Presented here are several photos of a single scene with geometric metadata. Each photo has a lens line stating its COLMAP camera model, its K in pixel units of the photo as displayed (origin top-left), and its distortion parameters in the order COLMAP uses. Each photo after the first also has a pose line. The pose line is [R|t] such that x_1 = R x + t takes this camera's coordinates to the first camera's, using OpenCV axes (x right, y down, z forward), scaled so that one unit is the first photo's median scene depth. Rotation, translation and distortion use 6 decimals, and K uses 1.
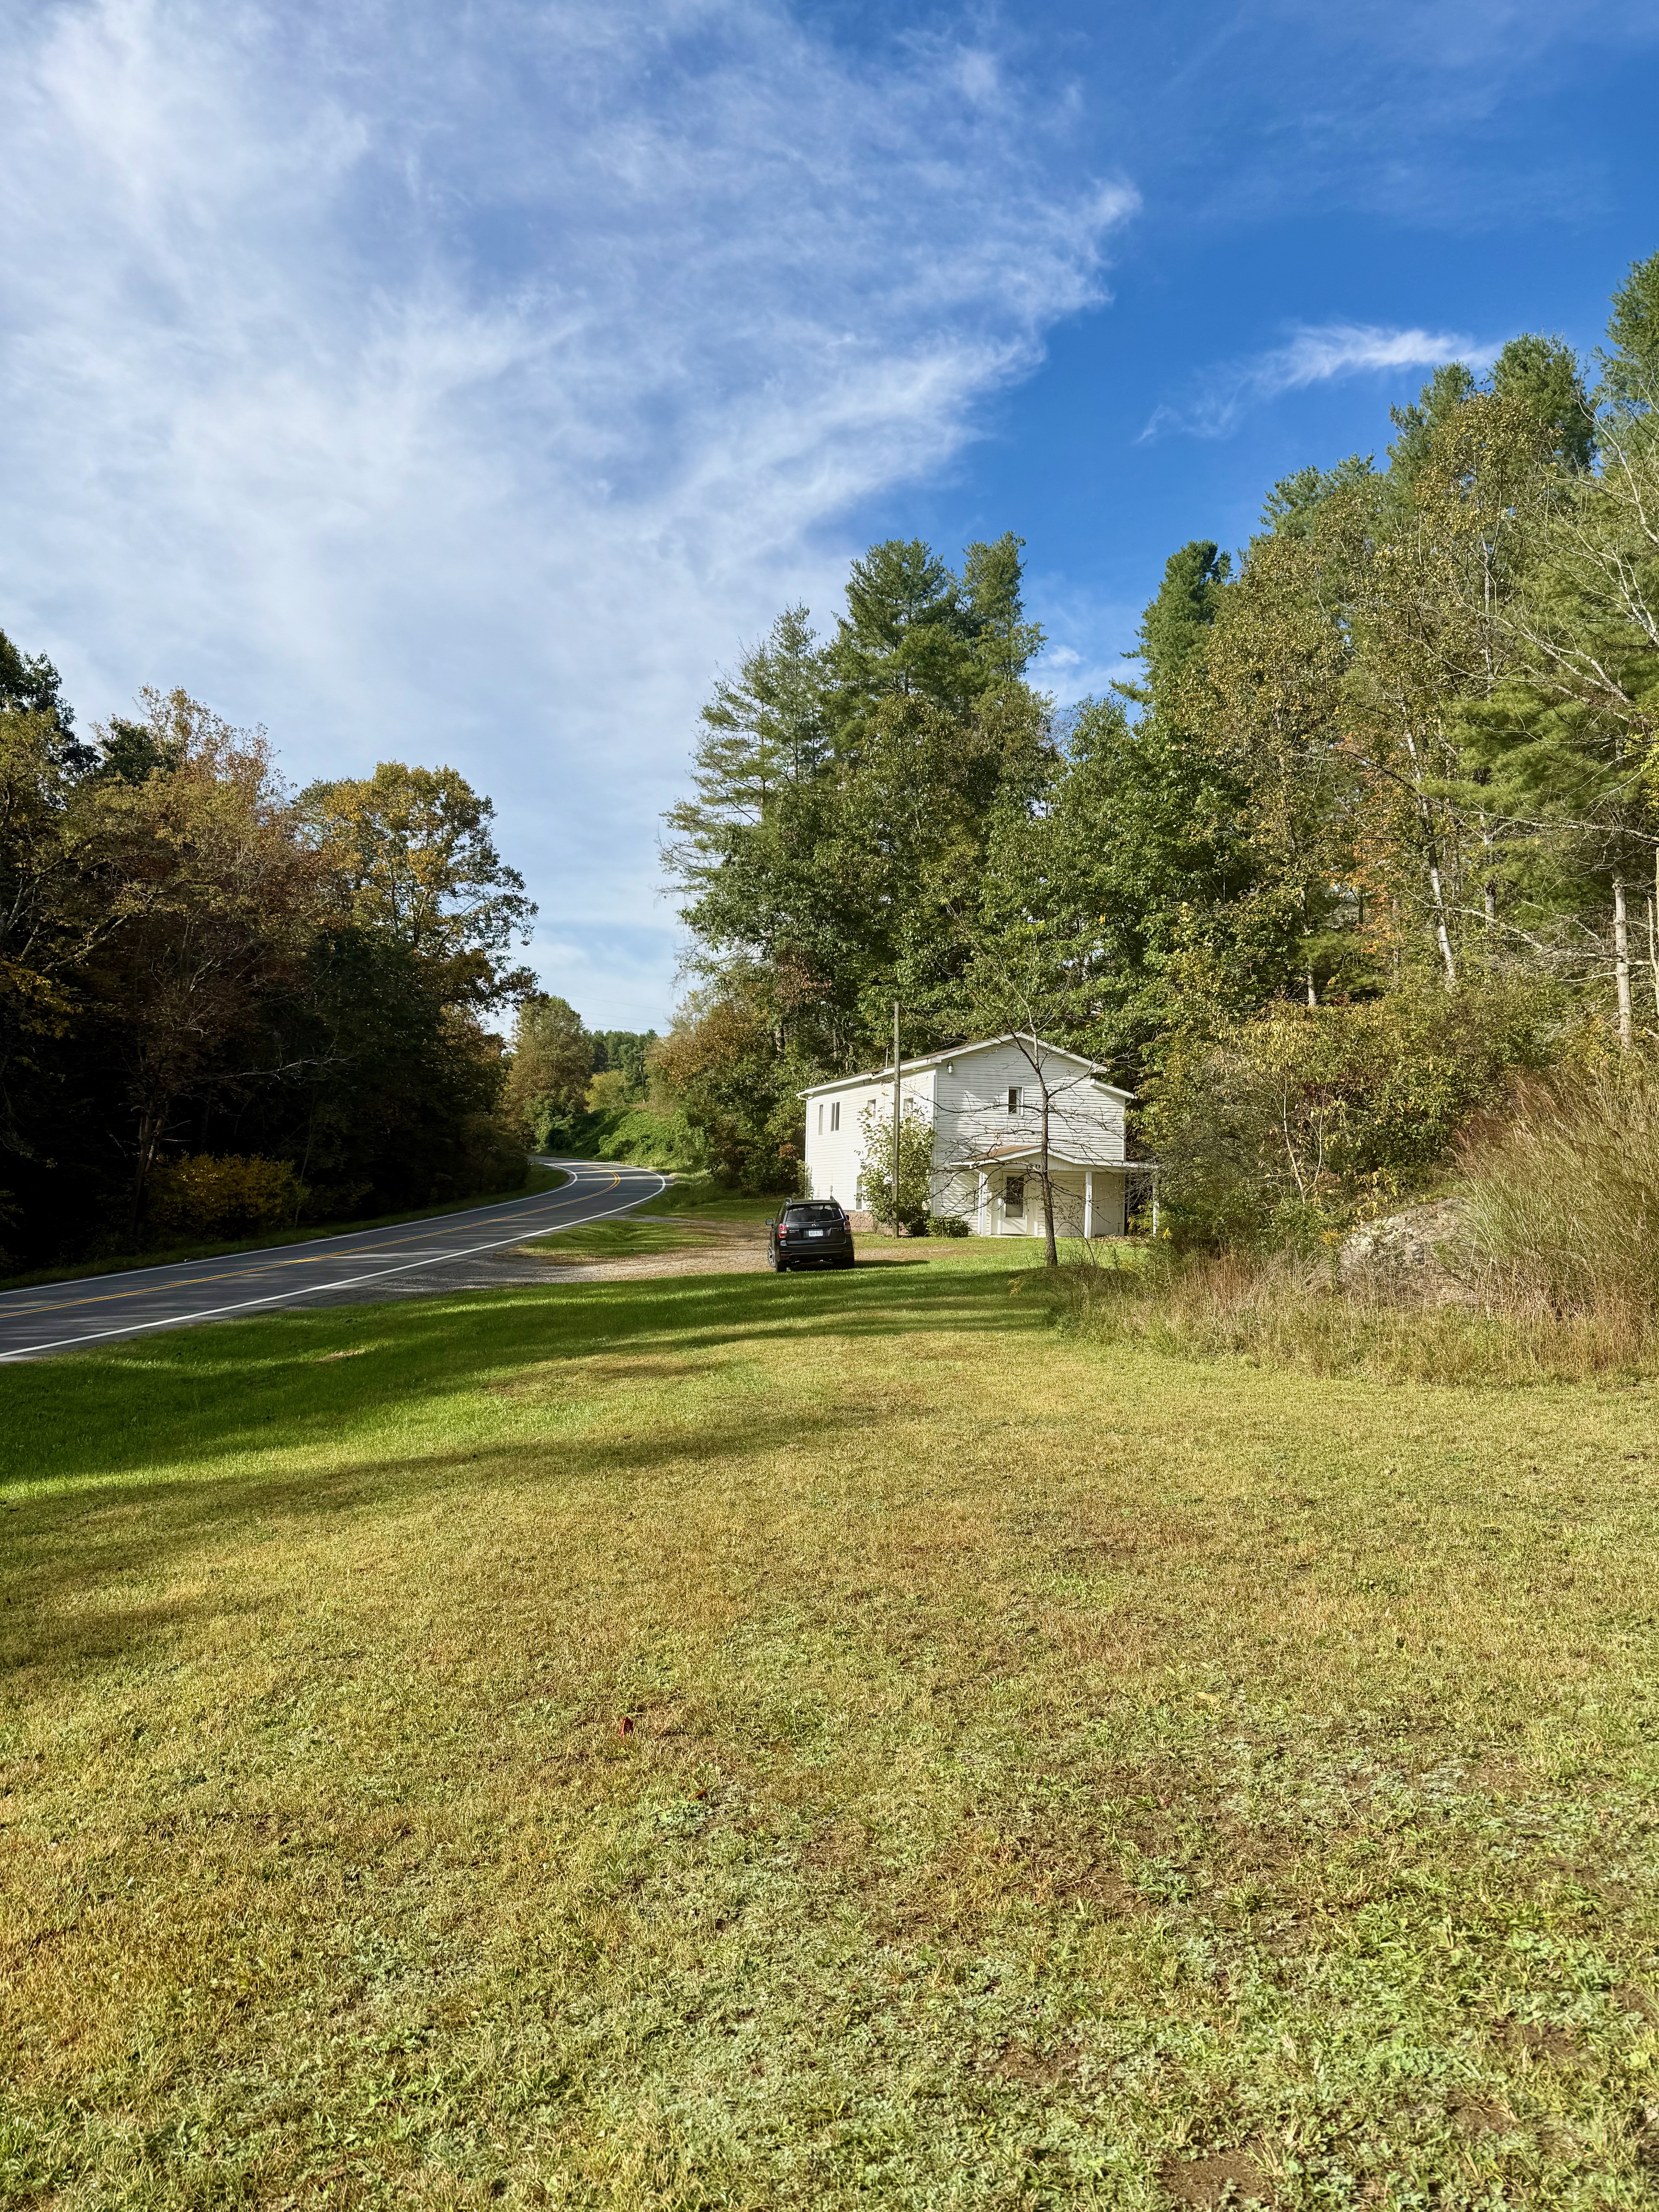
lens RADIAL K [[1536.0, 0, 829.5], [0, 1536.0, 1106.0], [0, 0, 1]] dist [0.050243, -0.086303]
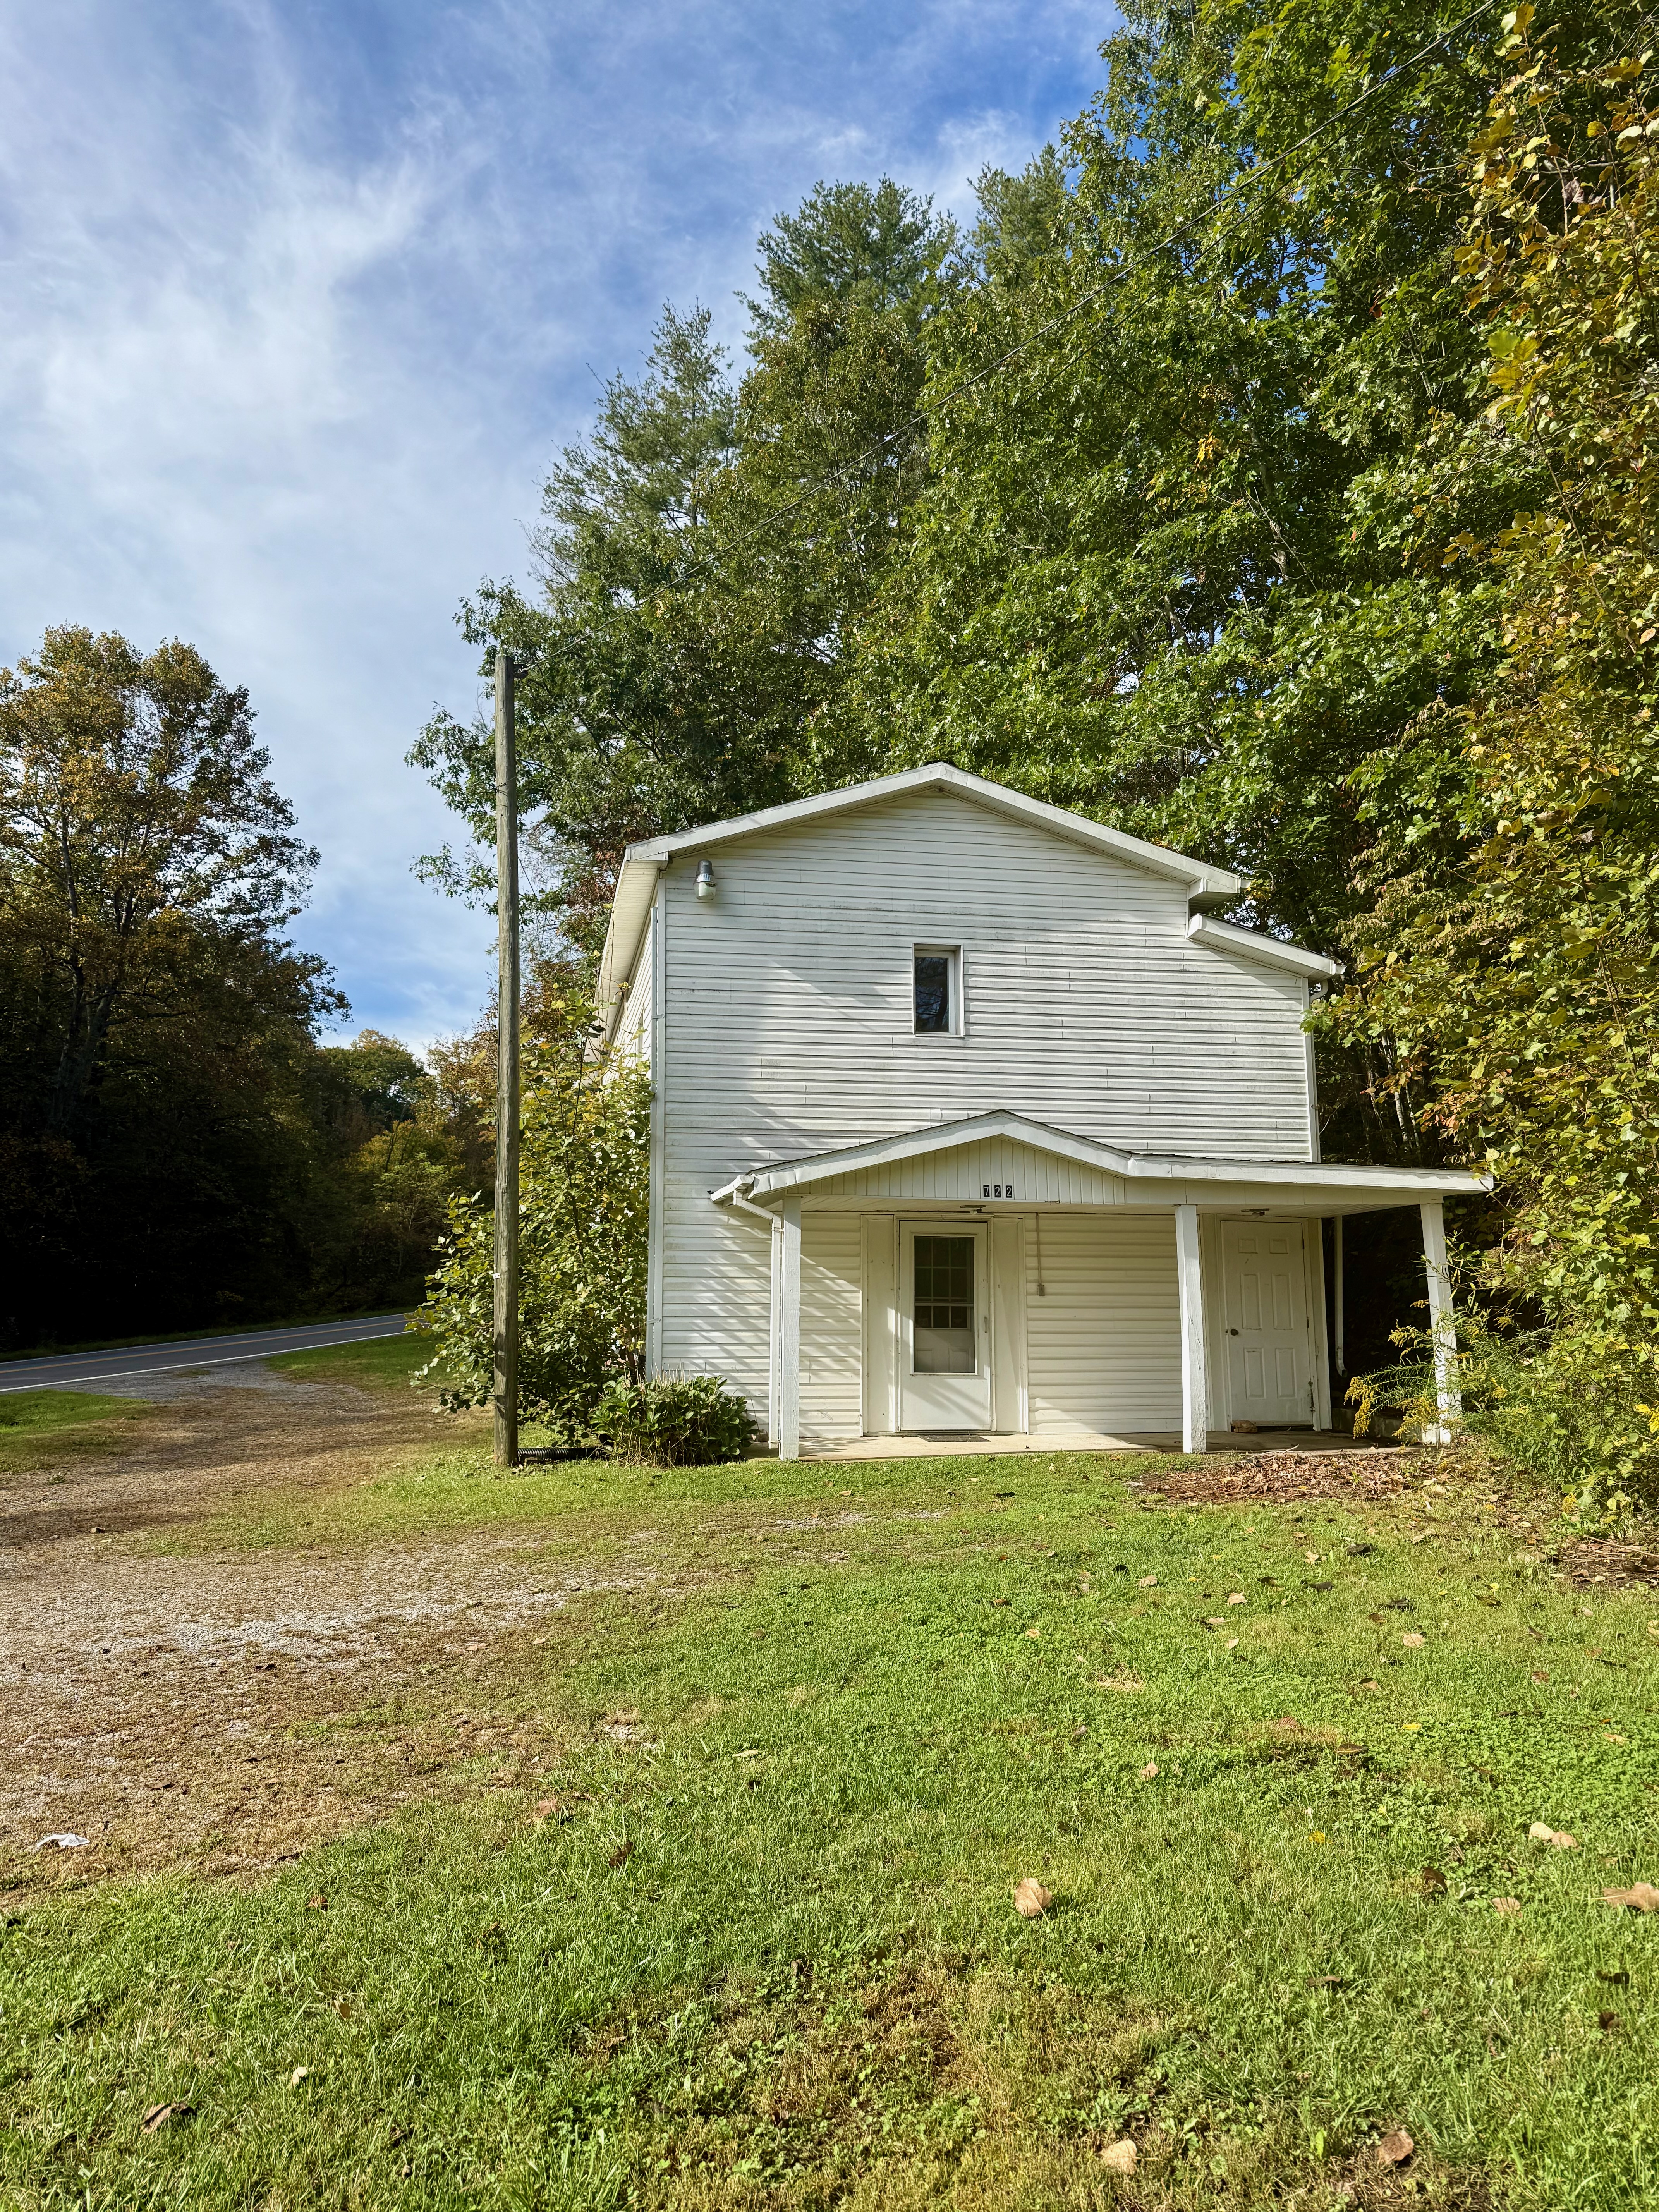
lens RADIAL K [[1536.0, 0, 829.5], [0, 1536.0, 1106.0], [0, 0, 1]] dist [0.050243, -0.086303]
pose [[0.993287, -0.043256, -0.107281, 0.081712], [0.035727, 0.996826, -0.071141, 0.025114], [0.110018, 0.066831, 0.991680, 0.433491]]
